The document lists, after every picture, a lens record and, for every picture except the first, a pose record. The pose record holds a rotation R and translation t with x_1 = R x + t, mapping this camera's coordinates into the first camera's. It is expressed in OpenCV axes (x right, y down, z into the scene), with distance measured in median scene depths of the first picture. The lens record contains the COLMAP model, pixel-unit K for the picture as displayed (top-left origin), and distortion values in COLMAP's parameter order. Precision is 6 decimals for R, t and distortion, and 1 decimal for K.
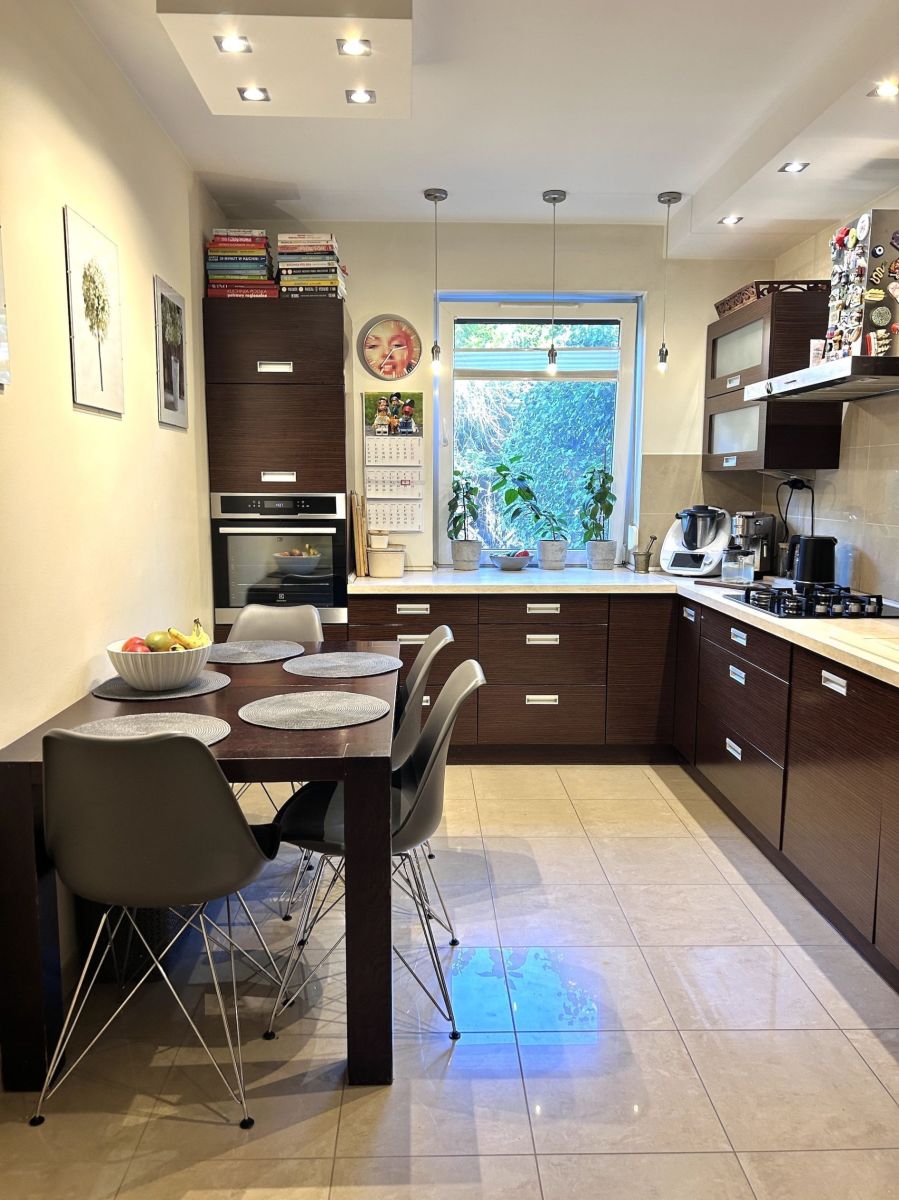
lens RADIAL K [[894.3, 0, 447.5], [0, 894.3, 601.5], [0, 0, 1]] dist [0.055031, -0.053044]
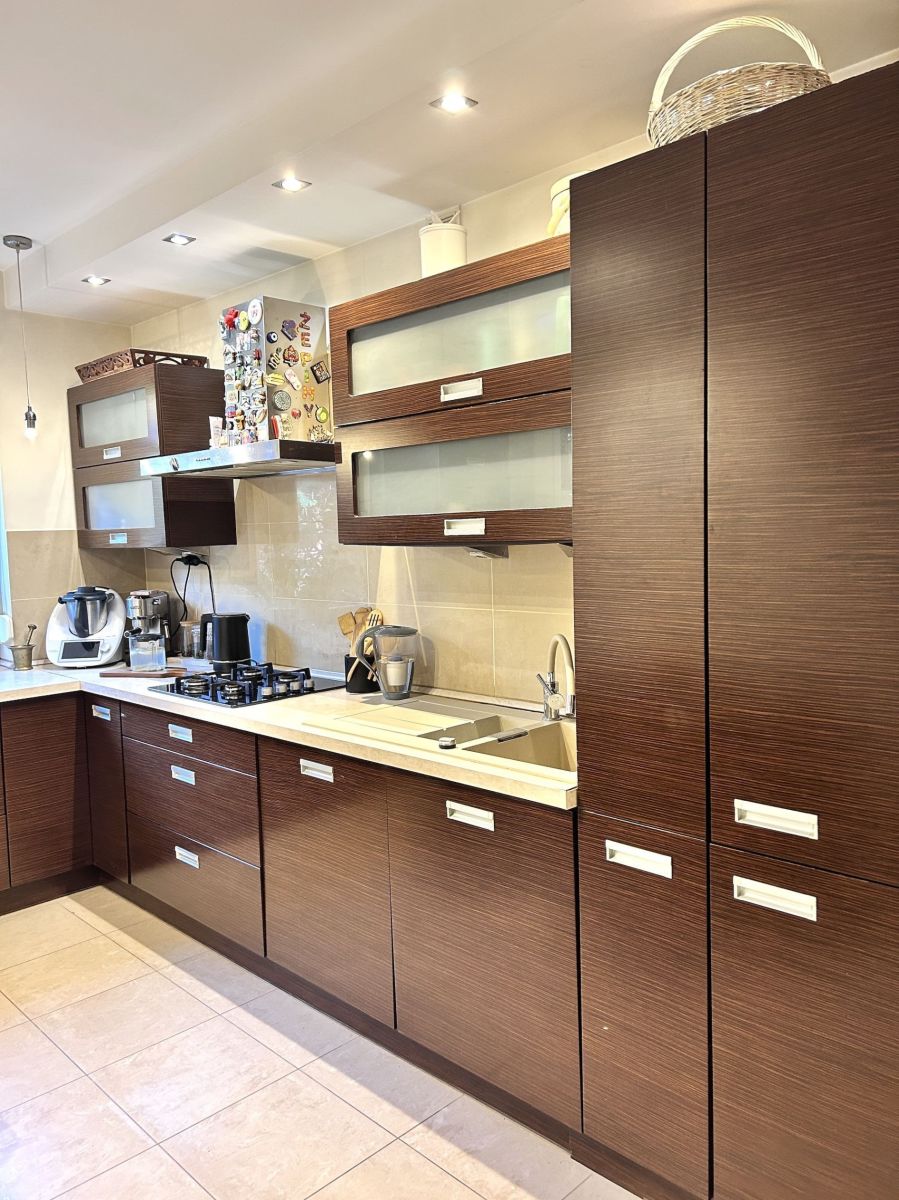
lens RADIAL K [[894.3, 0, 446.7], [0, 894.3, 604.3], [0, 0, 1]] dist [0.055031, -0.053044]
pose [[0.734260, -0.081104, 0.674006, -0.072611], [0.122832, 0.992323, -0.014406, -0.038734], [-0.667663, 0.093367, 0.738586, 0.116558]]
